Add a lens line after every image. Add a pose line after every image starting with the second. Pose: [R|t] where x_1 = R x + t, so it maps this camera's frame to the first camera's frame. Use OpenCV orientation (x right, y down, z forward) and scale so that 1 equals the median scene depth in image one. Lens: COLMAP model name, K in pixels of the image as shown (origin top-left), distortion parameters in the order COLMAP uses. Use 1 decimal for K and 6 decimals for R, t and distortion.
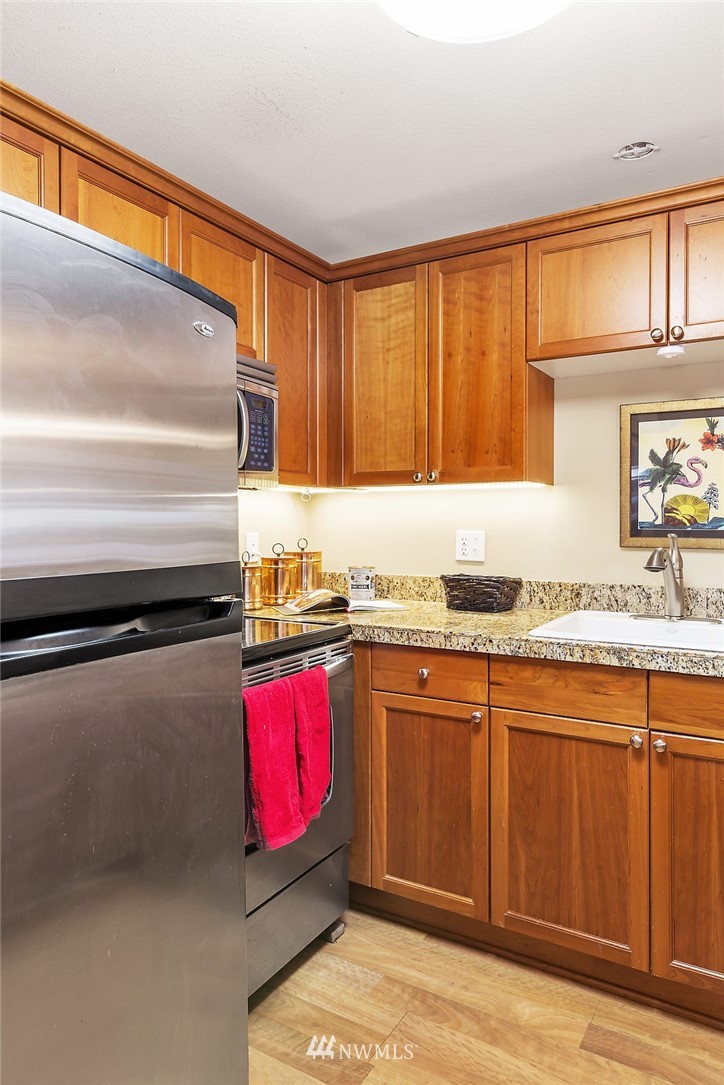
lens RADIAL K [[704.0, 0, 361.1], [0, 704.0, 526.3], [0, 0, 1]] dist [0.002486, -0.002652]
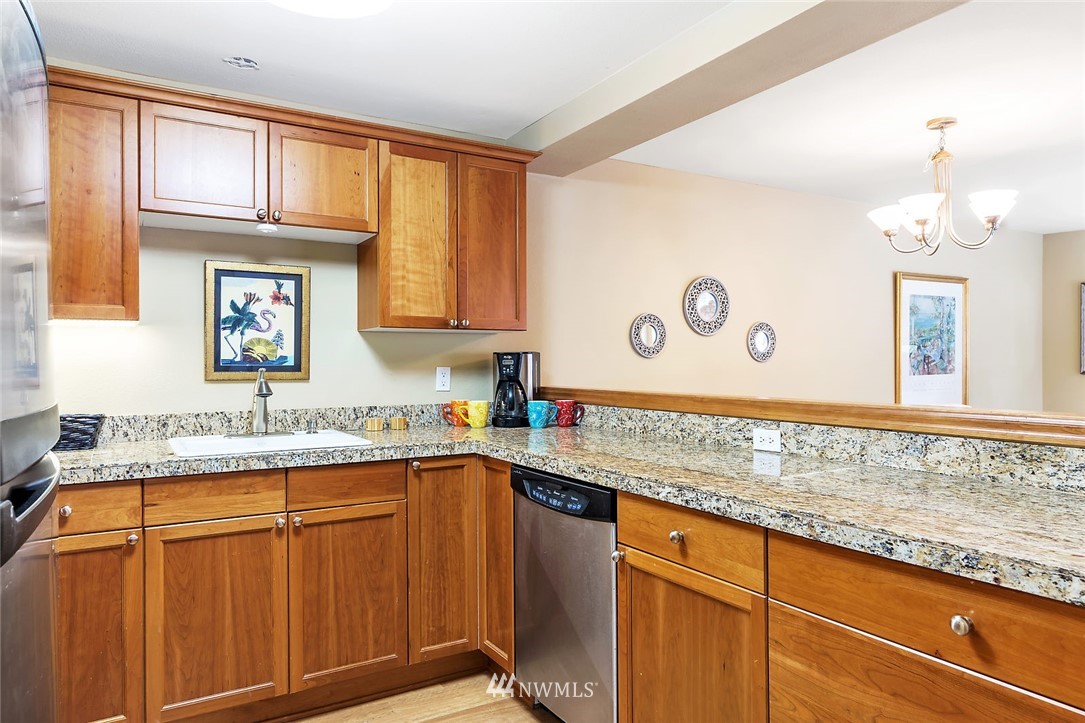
lens RADIAL K [[706.9, 0, 542.5], [0, 706.9, 361.5], [0, 0, 1]] dist [0.002825, 0.001124]
pose [[0.468312, 0.000576, 0.883563, -0.440732], [0.007865, 0.999957, -0.004820, 0.008220], [-0.883528, 0.009206, 0.468287, -0.053503]]
